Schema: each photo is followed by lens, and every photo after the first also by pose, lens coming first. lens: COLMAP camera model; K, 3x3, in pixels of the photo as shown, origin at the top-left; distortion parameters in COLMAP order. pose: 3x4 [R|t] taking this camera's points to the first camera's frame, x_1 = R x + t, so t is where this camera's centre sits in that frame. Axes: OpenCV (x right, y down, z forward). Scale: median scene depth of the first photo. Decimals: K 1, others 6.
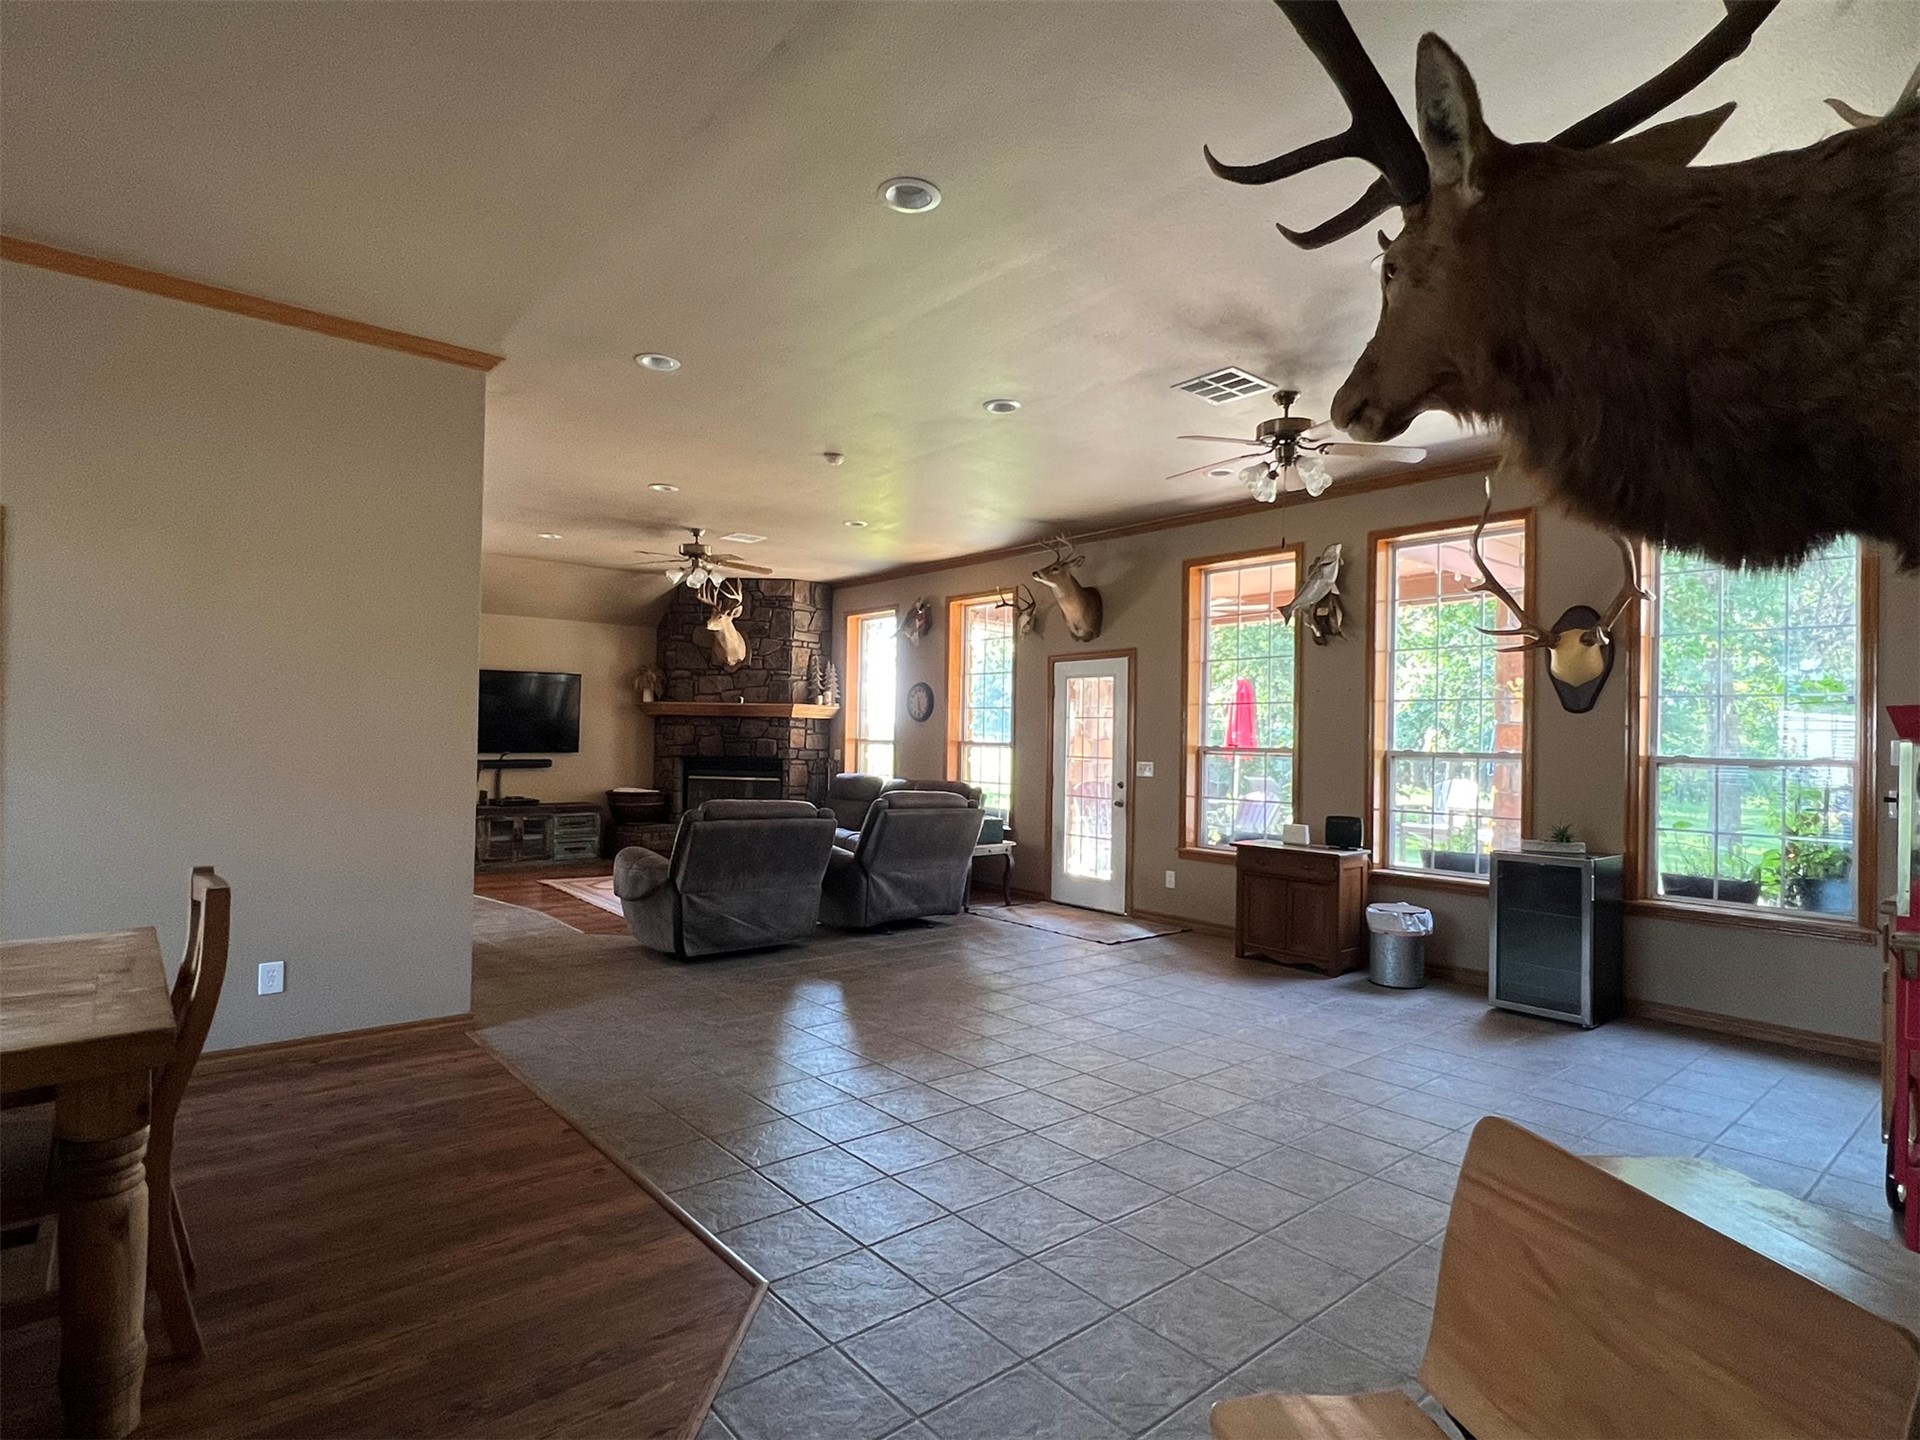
lens RADIAL K [[1000.5, 0, 954.5], [0, 1000.5, 727.2], [0, 0, 1]] dist [-0.002337, 0.000168]
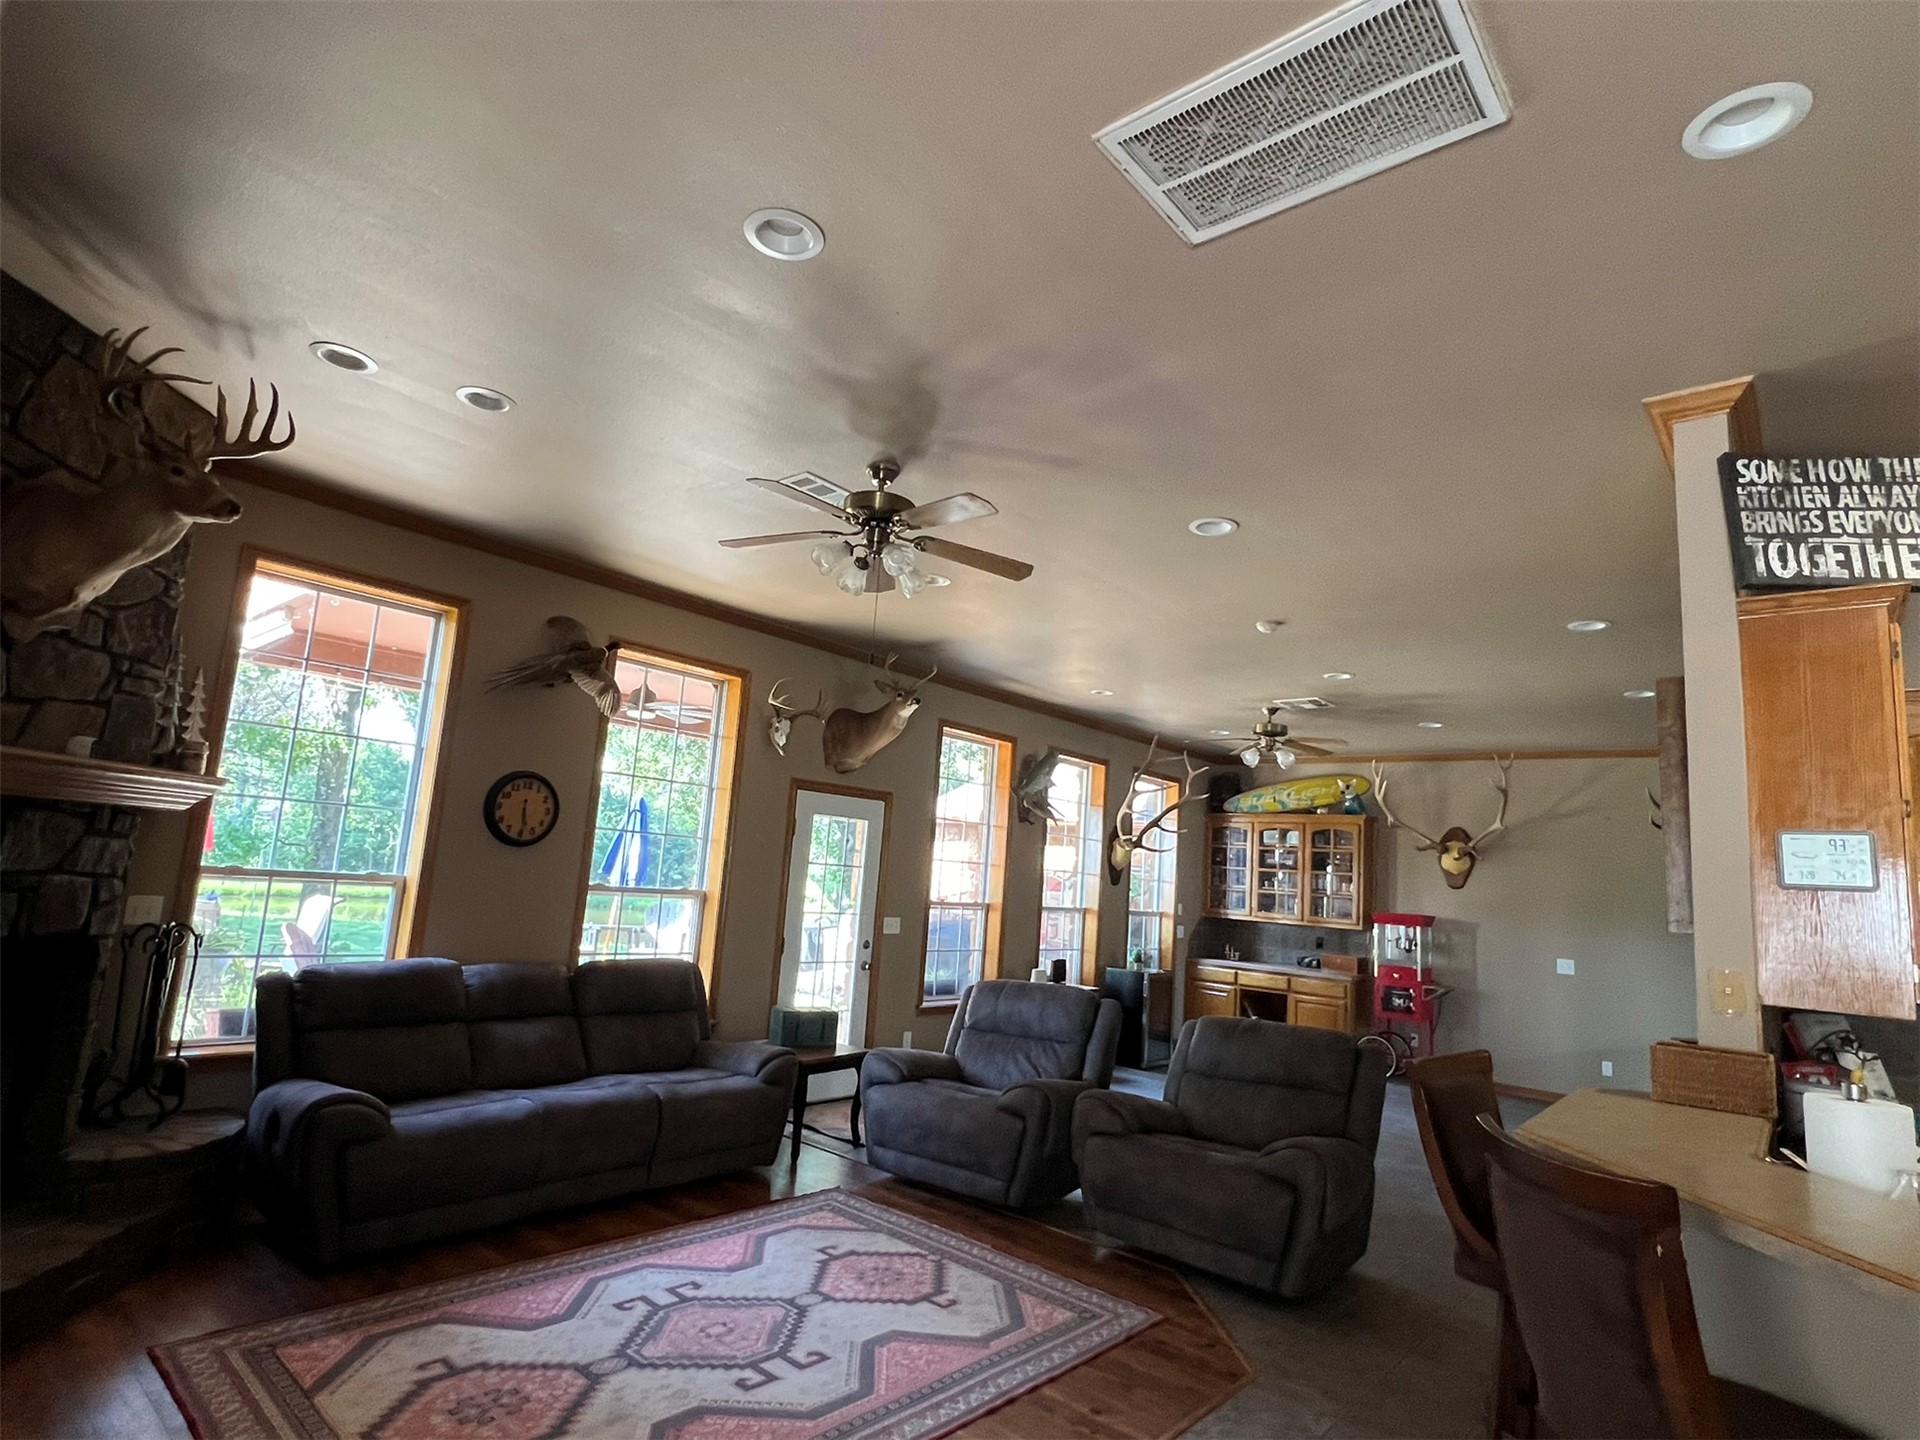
lens RADIAL K [[1000.5, 0, 954.5], [0, 1000.5, 727.2], [0, 0, 1]] dist [-0.002337, 0.000168]
pose [[-0.157729, 0.115895, 0.980658, -0.984123], [-0.087992, 0.987489, -0.130855, -0.031101], [-0.983554, -0.106929, -0.145558, 1.434281]]
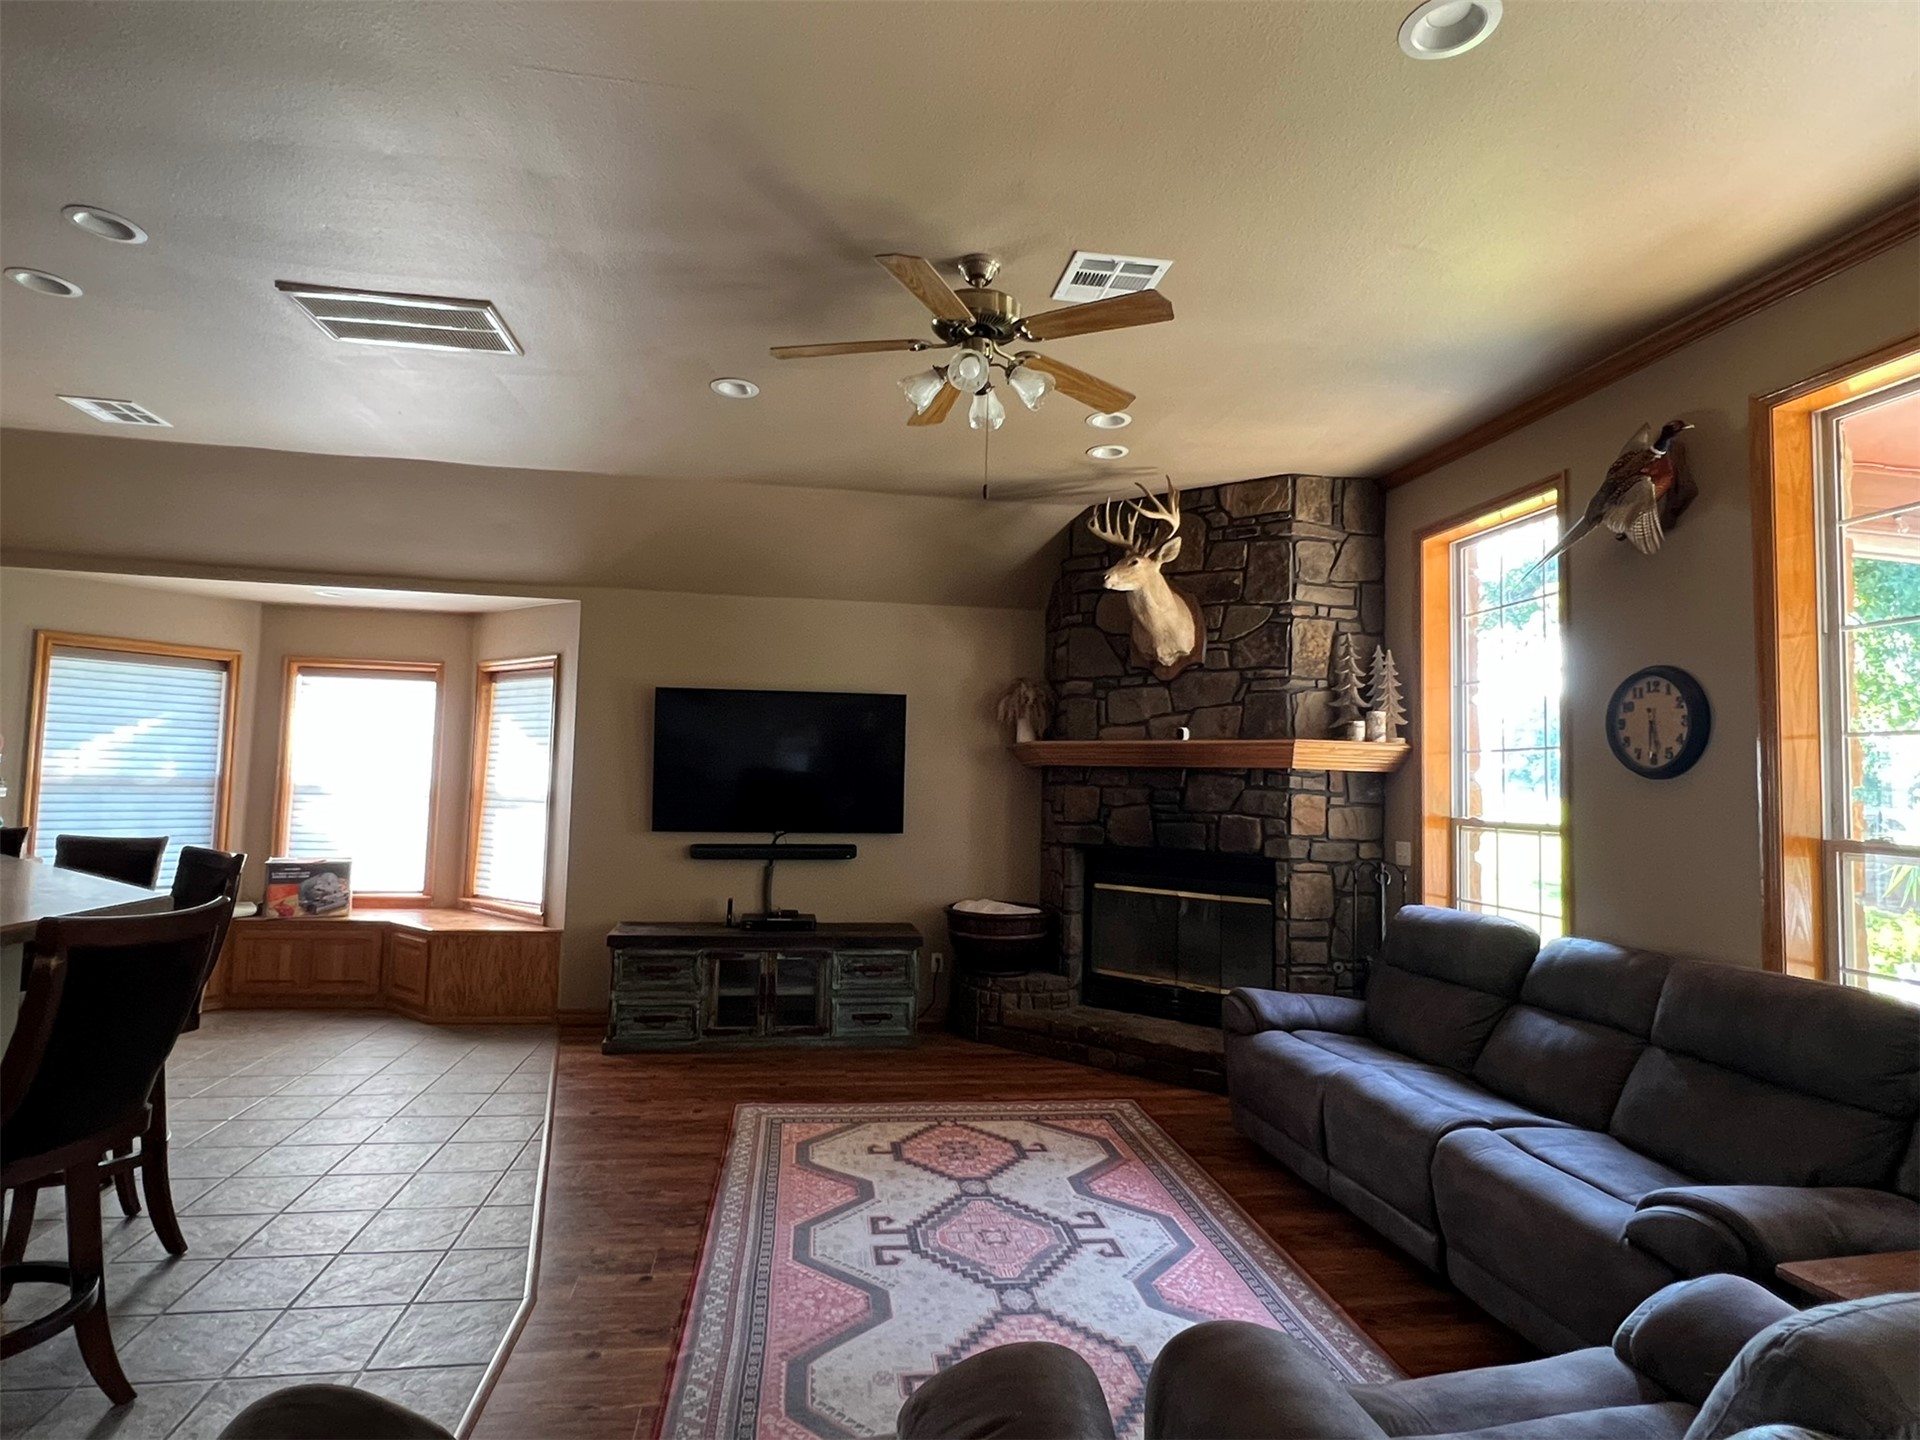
lens RADIAL K [[1000.5, 0, 954.5], [0, 1000.5, 727.2], [0, 0, 1]] dist [-0.002337, 0.000168]
pose [[0.855841, -0.026790, -0.516545, -0.106234], [-0.004176, 0.998267, -0.058694, -0.002885], [0.517222, 0.052390, 0.854246, 0.959570]]
